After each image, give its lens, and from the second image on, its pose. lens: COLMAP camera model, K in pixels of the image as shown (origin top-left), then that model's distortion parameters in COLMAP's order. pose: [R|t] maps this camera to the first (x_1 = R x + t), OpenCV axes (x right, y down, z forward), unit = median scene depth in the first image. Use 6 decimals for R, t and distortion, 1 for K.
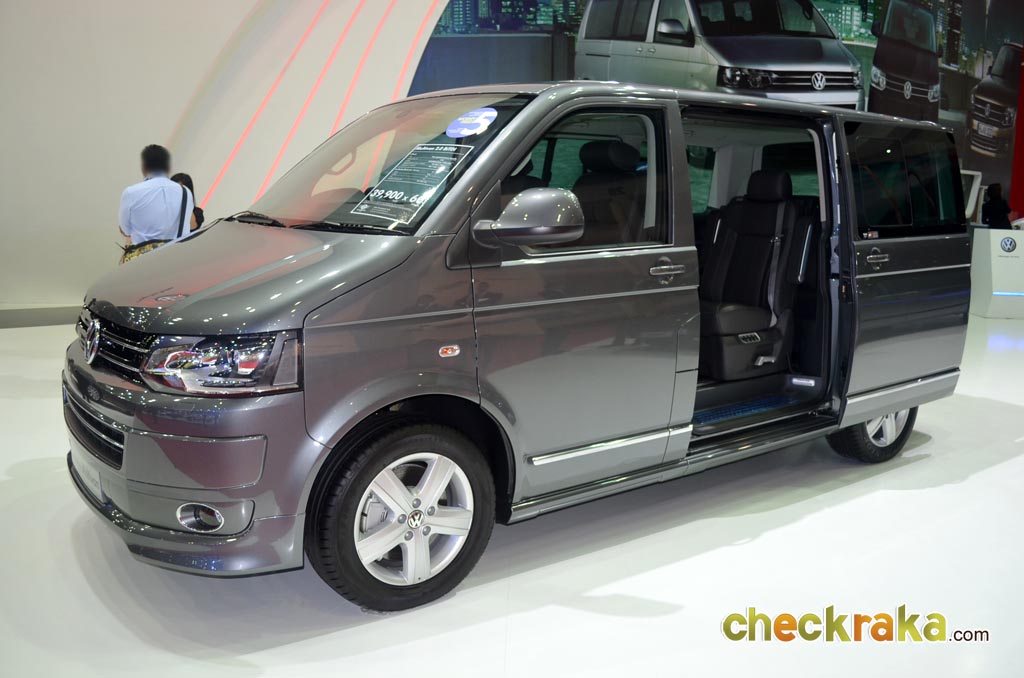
lens RADIAL K [[914.9, 0, 513.6], [0, 914.9, 336.9], [0, 0, 1]] dist [-0.051835, -0.005966]
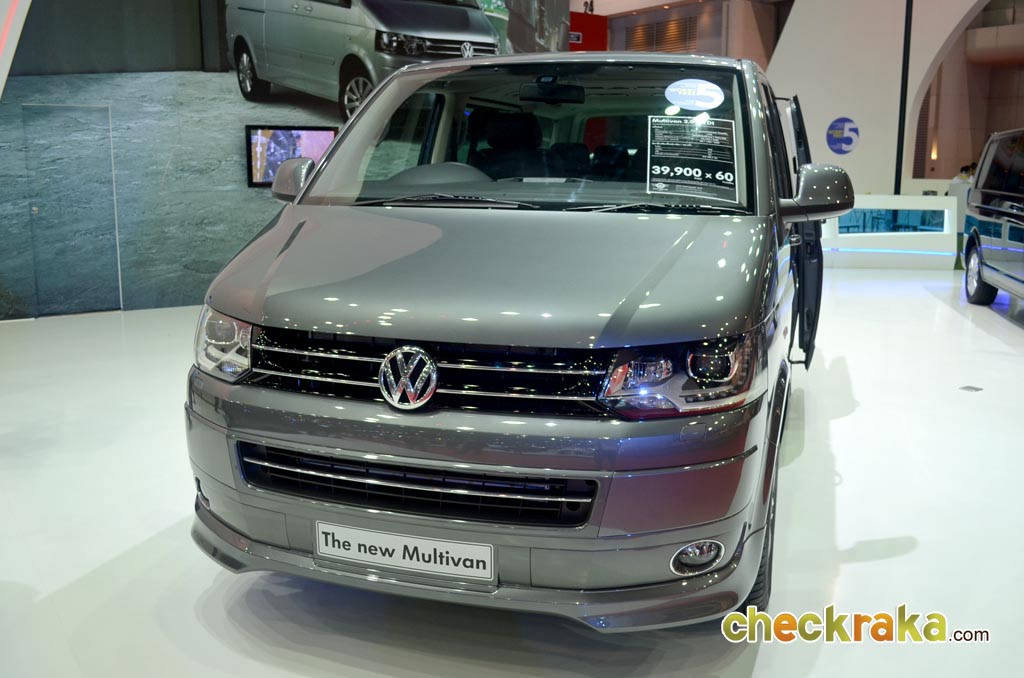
lens RADIAL K [[982.1, 0, 510.5], [0, 982.1, 336.0], [0, 0, 1]] dist [-0.059145, 0.000000]
pose [[0.814676, -0.110499, 0.569291, -0.274457], [0.100163, 0.993737, 0.049547, -0.018461], [-0.571200, 0.016657, 0.820642, 0.093866]]
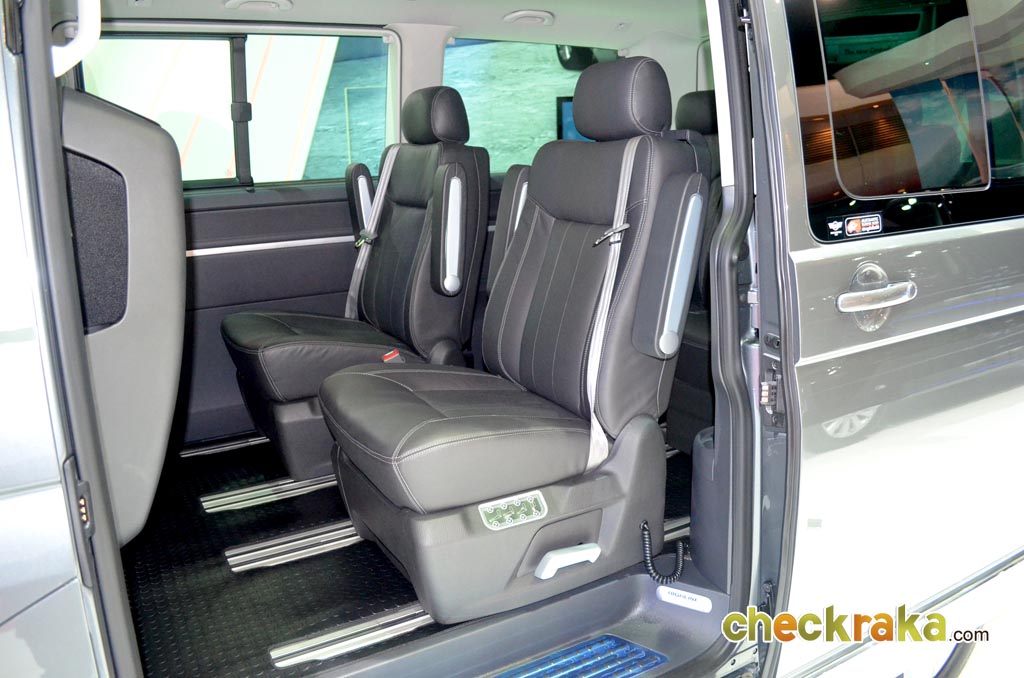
lens RADIAL K [[809.1, 0, 510.9], [0, 809.1, 342.8], [0, 0, 1]] dist [-0.080798, 0.005330]
pose [[0.990484, -0.003012, -0.137594, 0.133735], [0.013566, 0.997028, 0.075834, -0.040520], [0.136956, -0.076979, 0.987581, 0.300180]]
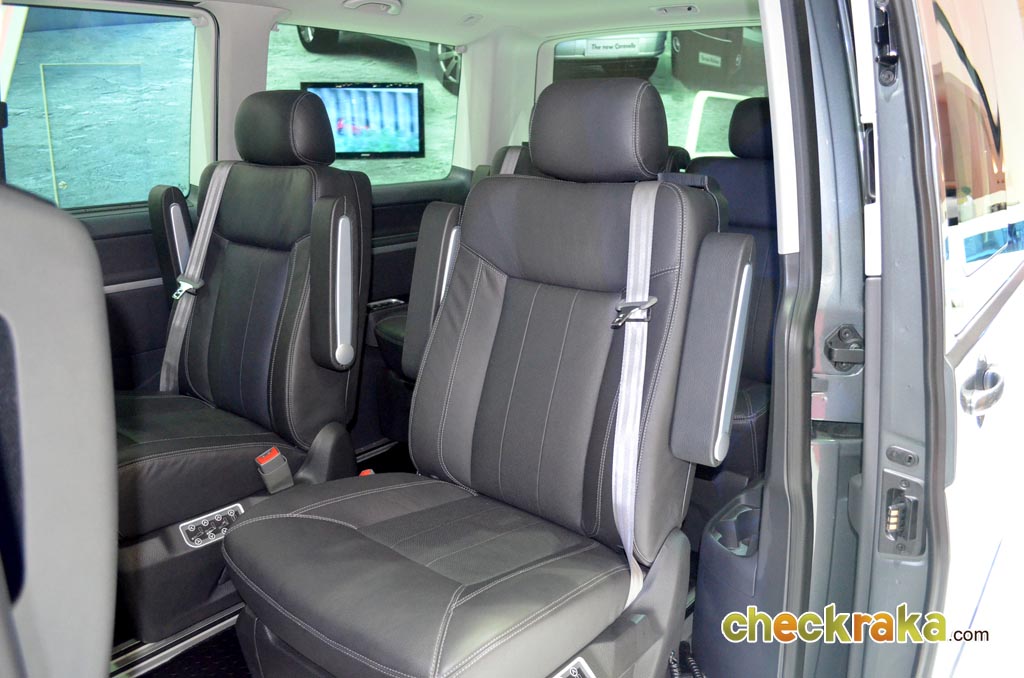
lens RADIAL K [[809.1, 0, 515.5], [0, 809.1, 342.1], [0, 0, 1]] dist [-0.080798, 0.005330]
pose [[0.972158, -0.067888, 0.224277, 0.087363], [0.043992, 0.992971, 0.109879, -0.058508], [-0.230160, -0.096954, 0.968311, 0.343529]]
